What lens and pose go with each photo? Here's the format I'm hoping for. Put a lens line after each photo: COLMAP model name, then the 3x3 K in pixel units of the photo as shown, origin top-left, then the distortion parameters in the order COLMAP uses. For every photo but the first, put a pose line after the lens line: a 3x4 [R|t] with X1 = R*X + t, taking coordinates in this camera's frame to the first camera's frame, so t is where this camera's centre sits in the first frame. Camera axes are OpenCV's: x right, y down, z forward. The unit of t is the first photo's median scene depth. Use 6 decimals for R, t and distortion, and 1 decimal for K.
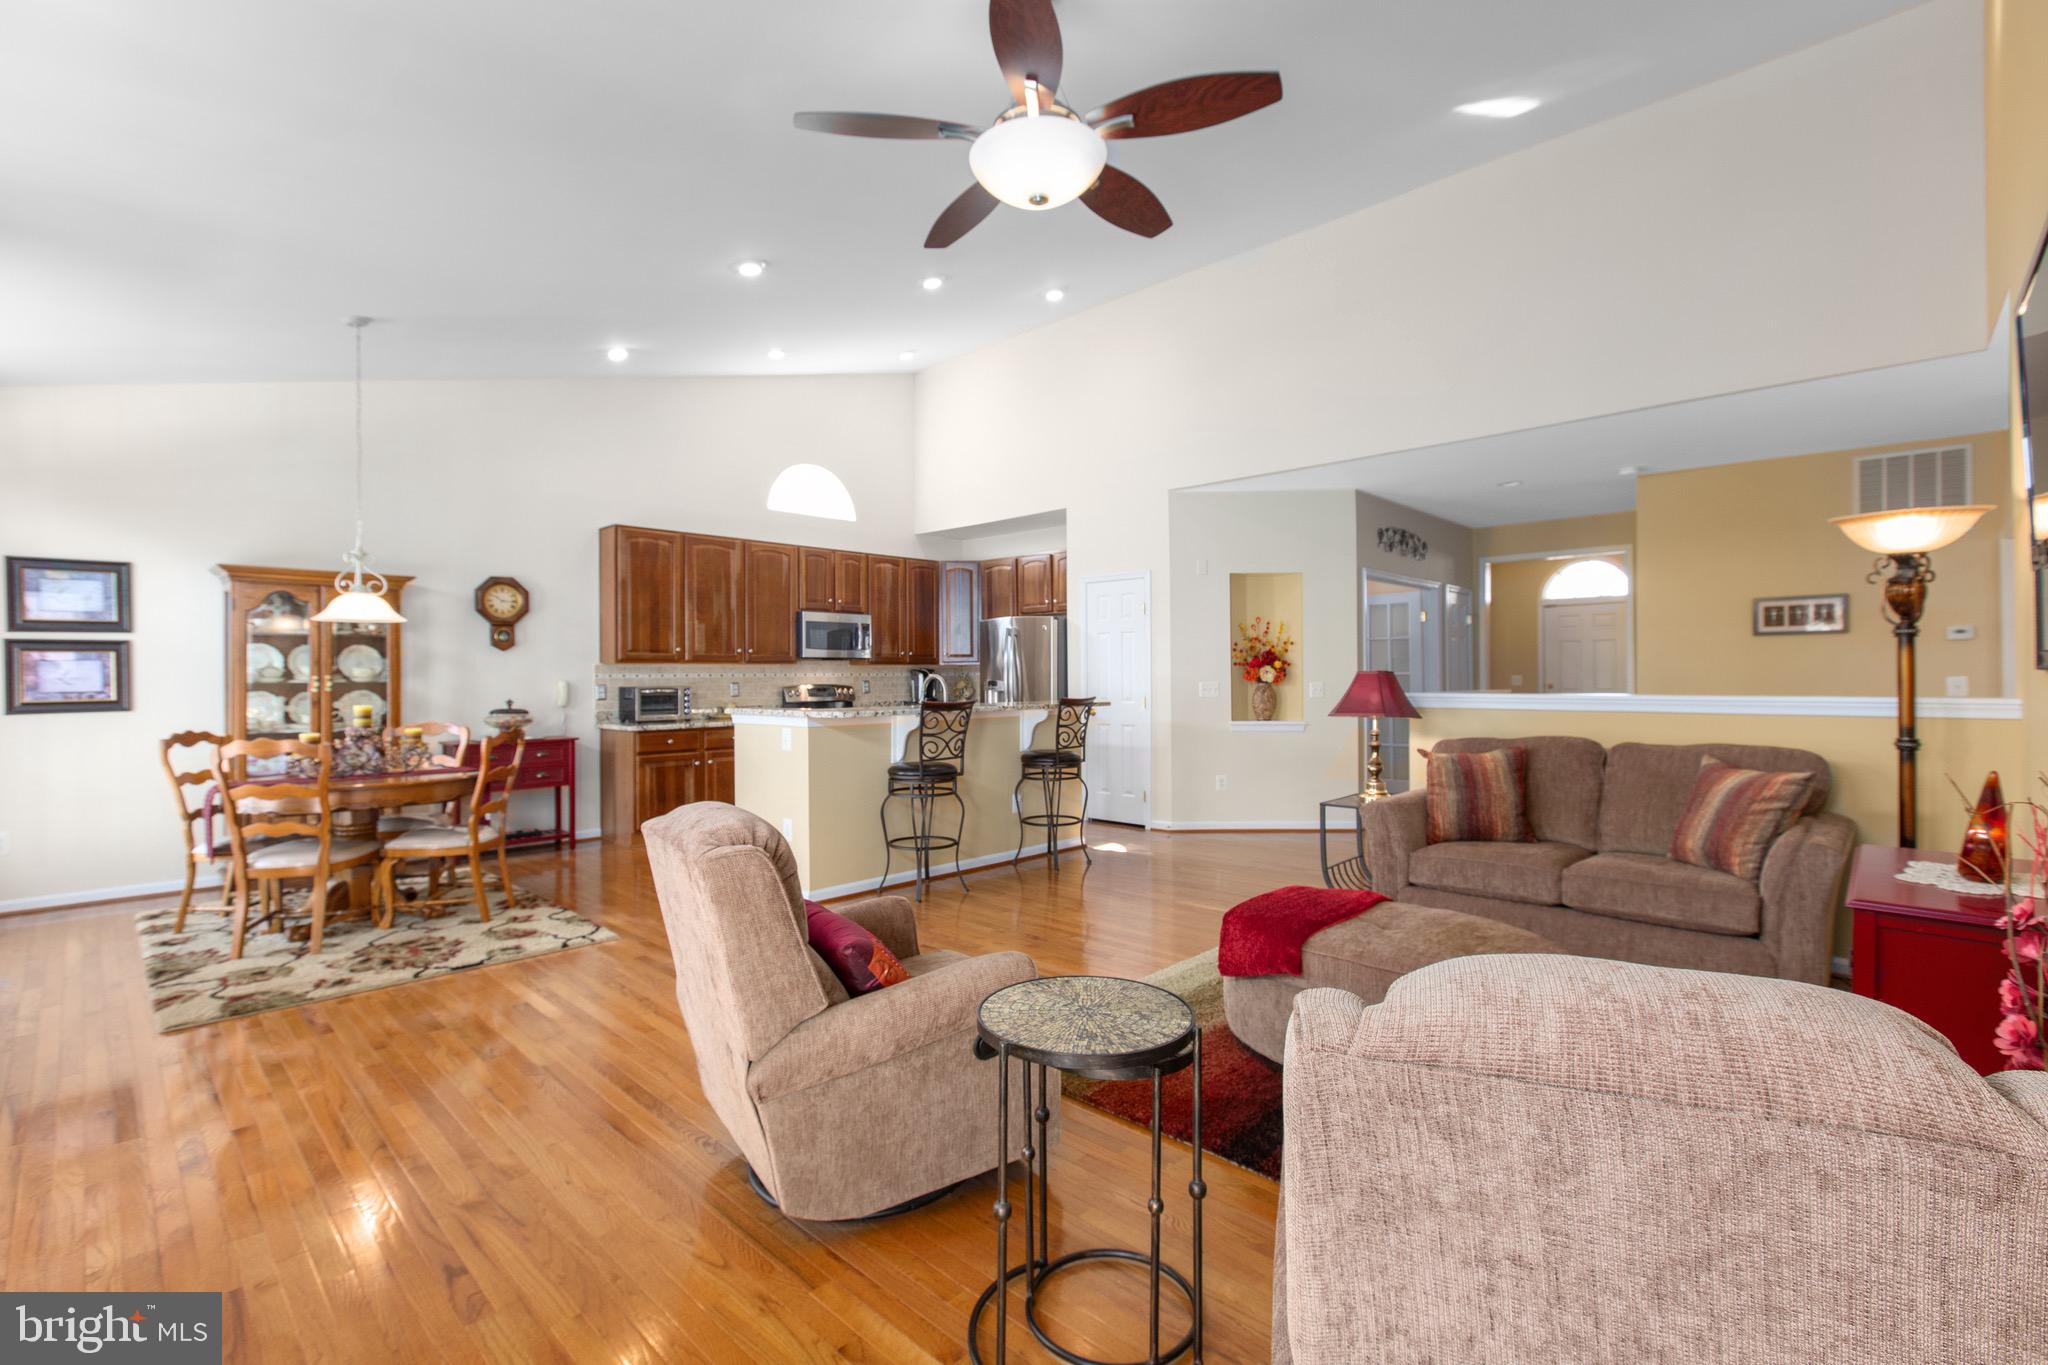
lens RADIAL K [[914.8, 0, 1012.8], [0, 914.8, 677.6], [0, 0, 1]] dist [0.002805, -0.000535]
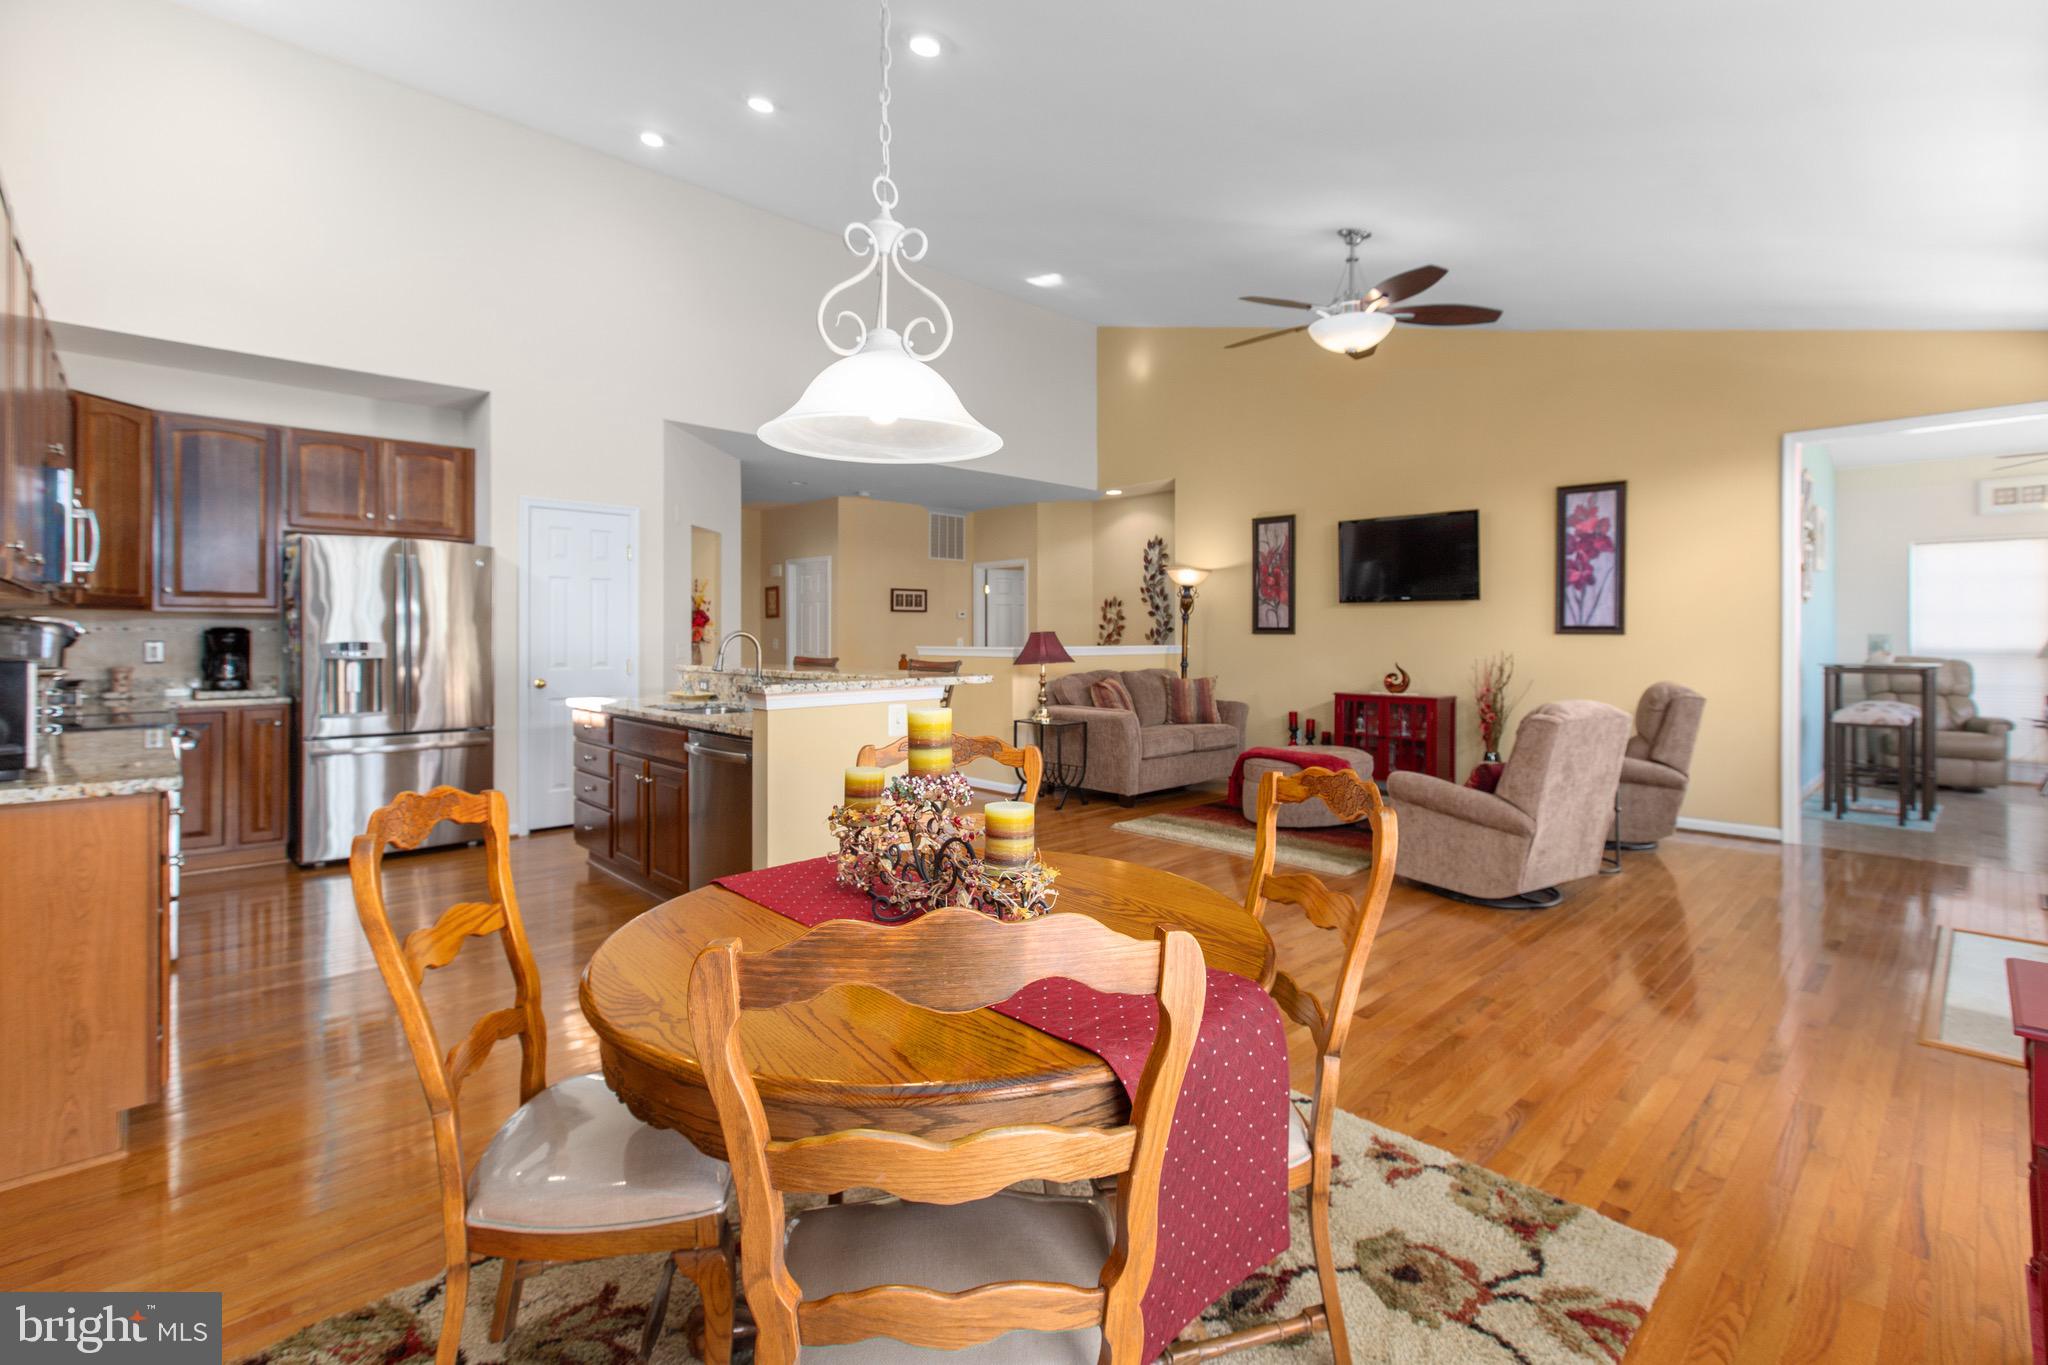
lens RADIAL K [[914.8, 0, 1022.5], [0, 914.8, 641.3], [0, 0, 1]] dist [0.002805, -0.000535]
pose [[0.044716, -0.000892, 0.998999, -0.679706], [0.002608, 0.999996, 0.000776, 0.004604], [-0.998996, 0.002571, 0.044719, 0.618606]]
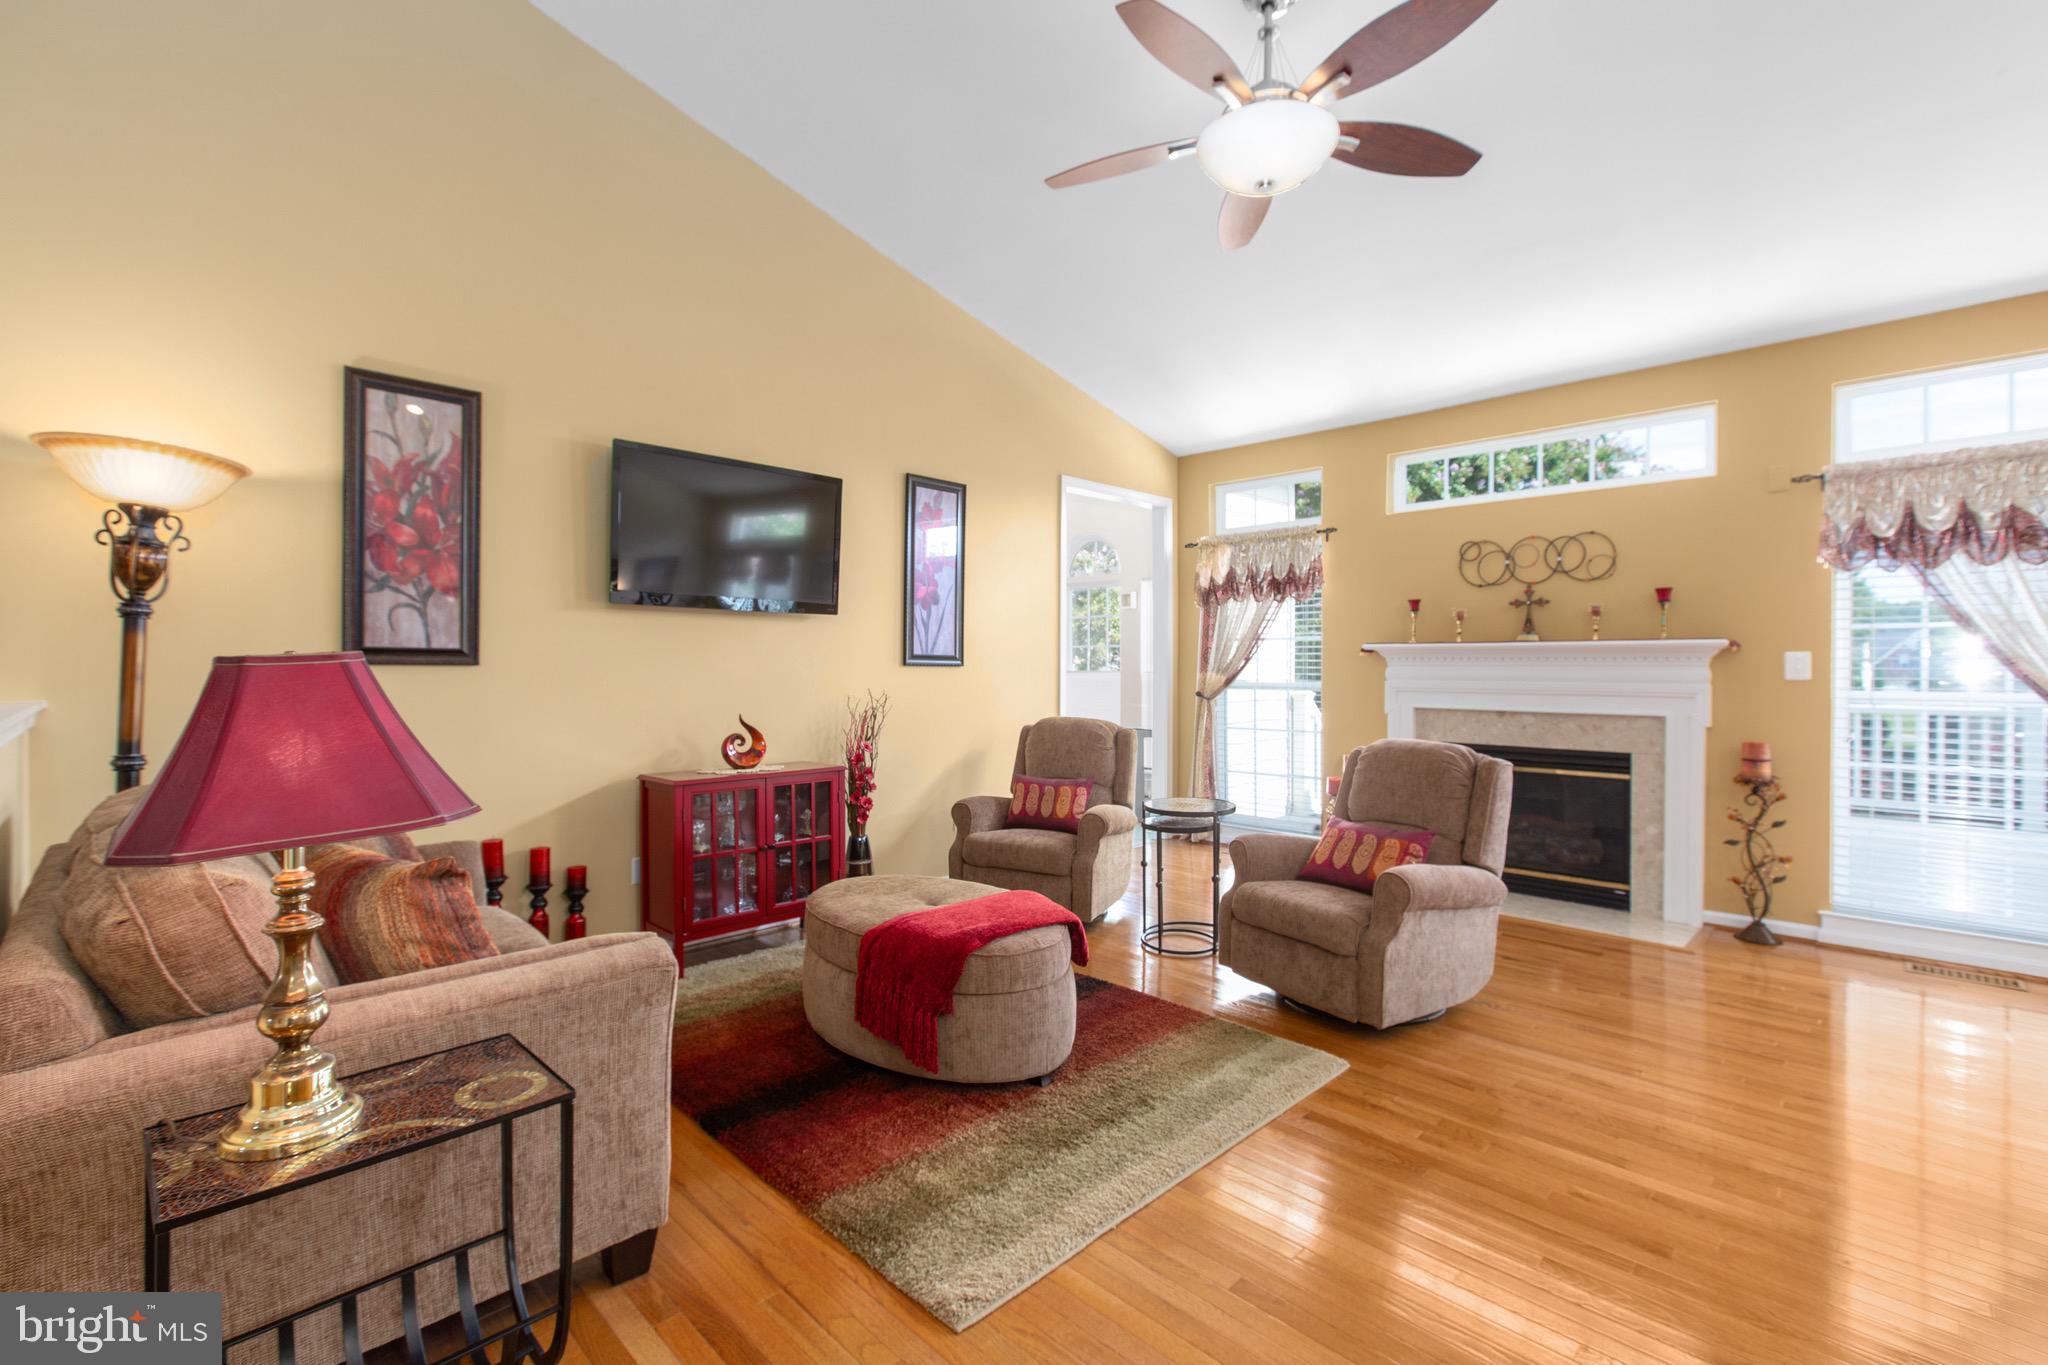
lens RADIAL K [[914.8, 0, 1020.1], [0, 914.8, 664.5], [0, 0, 1]] dist [0.002805, -0.000535]
pose [[-0.999795, 0.006331, 0.019234, 0.110774], [0.006363, 0.999978, 0.001621, -0.001307], [-0.019223, 0.001743, -0.999814, 0.811324]]
